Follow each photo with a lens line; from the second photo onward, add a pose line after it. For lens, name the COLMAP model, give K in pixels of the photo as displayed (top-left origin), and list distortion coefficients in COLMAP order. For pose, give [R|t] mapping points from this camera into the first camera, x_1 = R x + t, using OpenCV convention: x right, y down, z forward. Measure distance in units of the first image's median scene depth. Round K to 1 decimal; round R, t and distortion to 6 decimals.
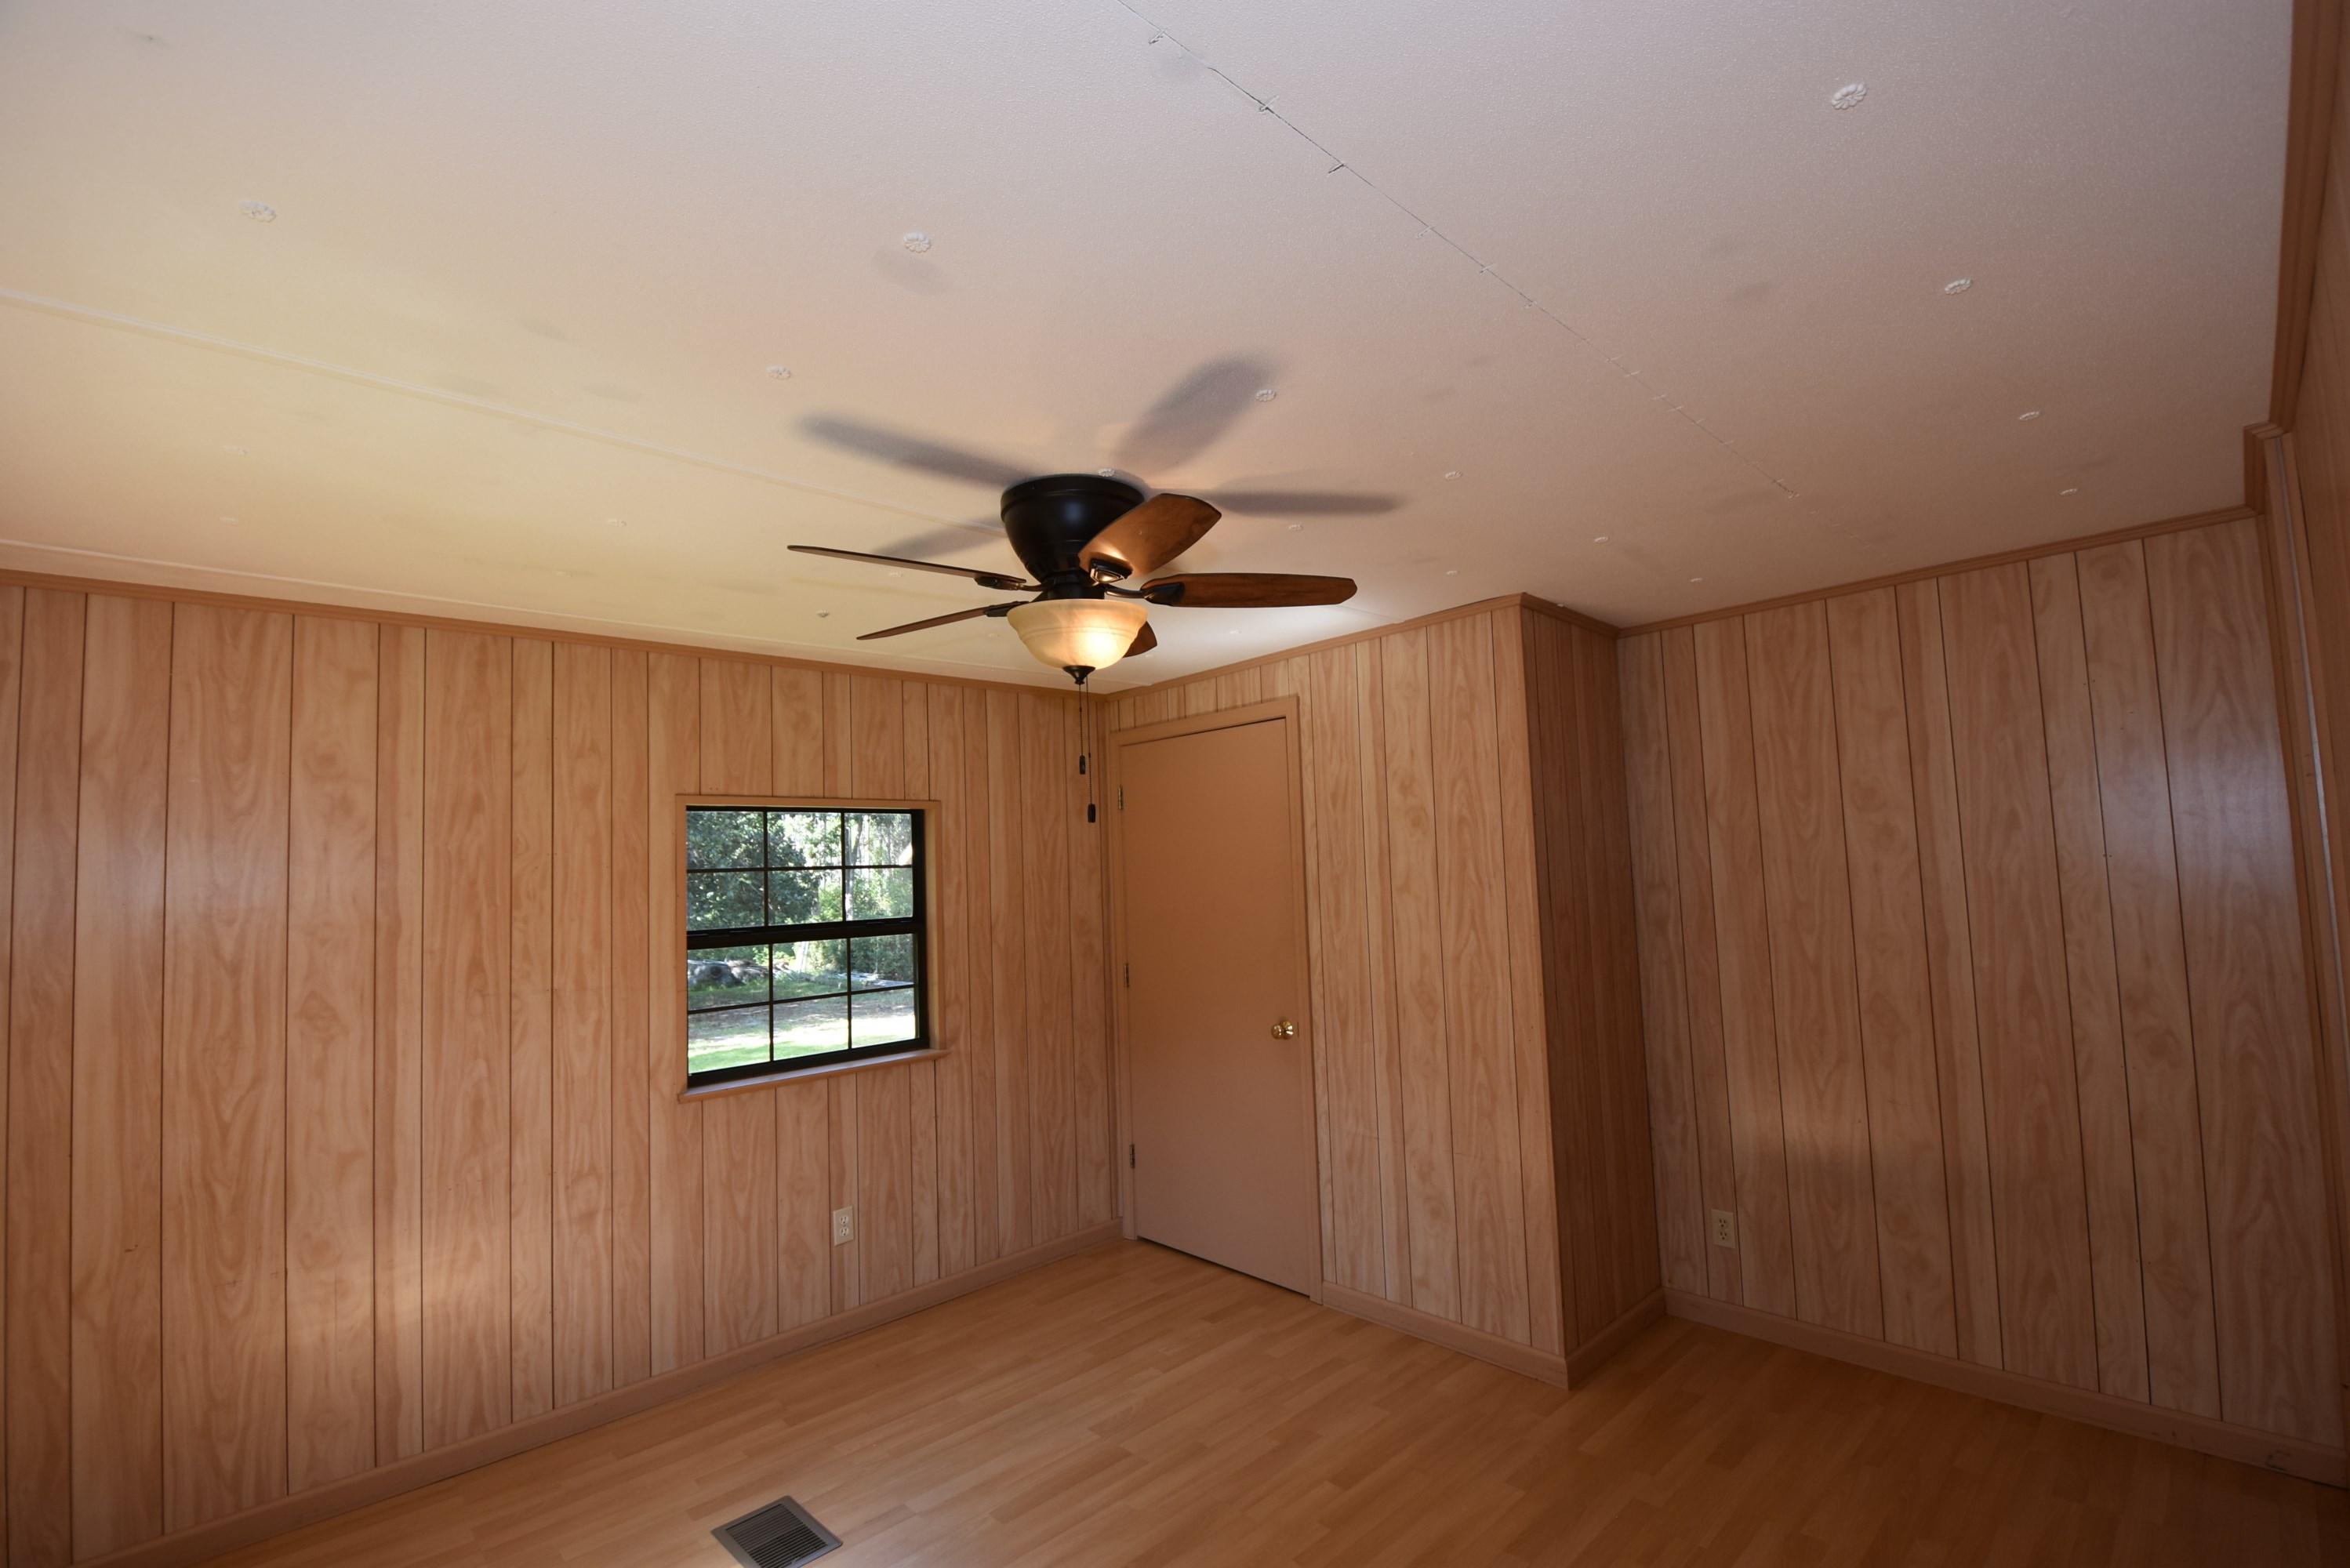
lens RADIAL K [[1026.7, 0, 1165.6], [0, 1026.7, 783.7], [0, 0, 1]] dist [-0.022827, -0.000709]
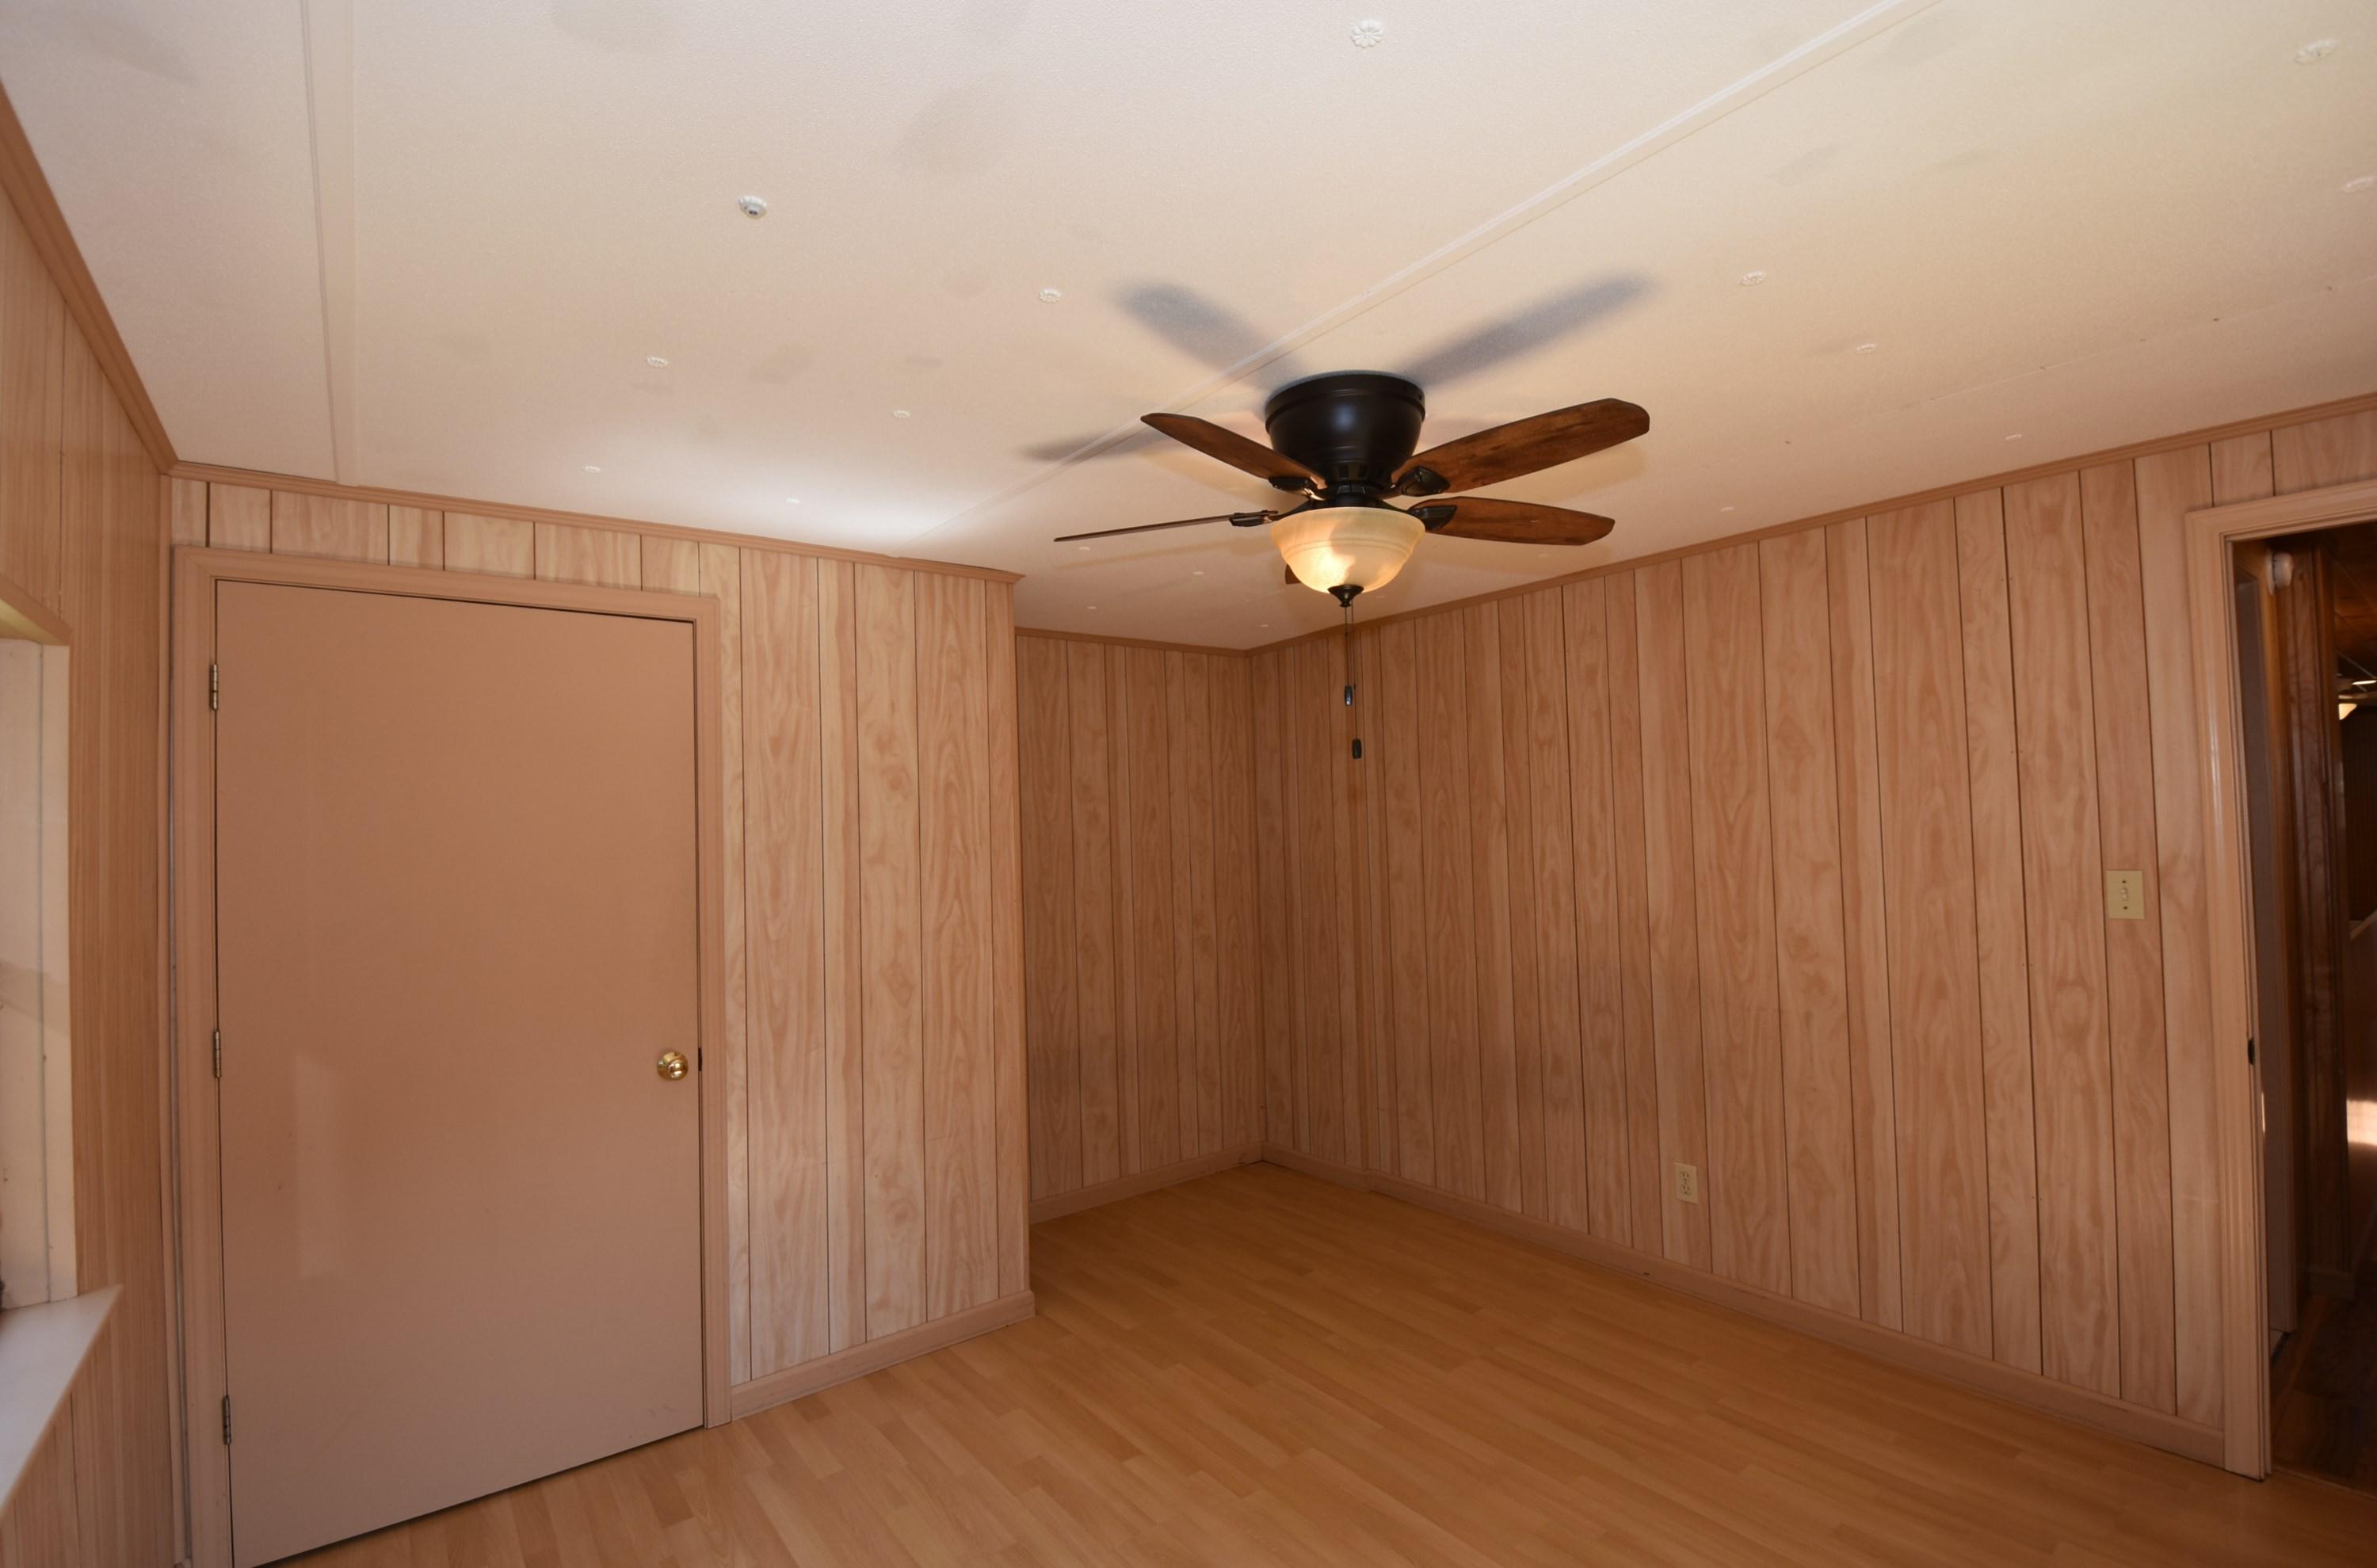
lens RADIAL K [[1068.2, 0, 1194.0], [0, 1068.2, 793.9], [0, 0, 1]] dist [-0.013134, -0.009232]
pose [[0.074696, 0.067416, 0.994925, -0.680148], [-0.063033, 0.996036, -0.062759, 0.090867], [-0.995212, -0.058025, 0.078650, 0.692114]]
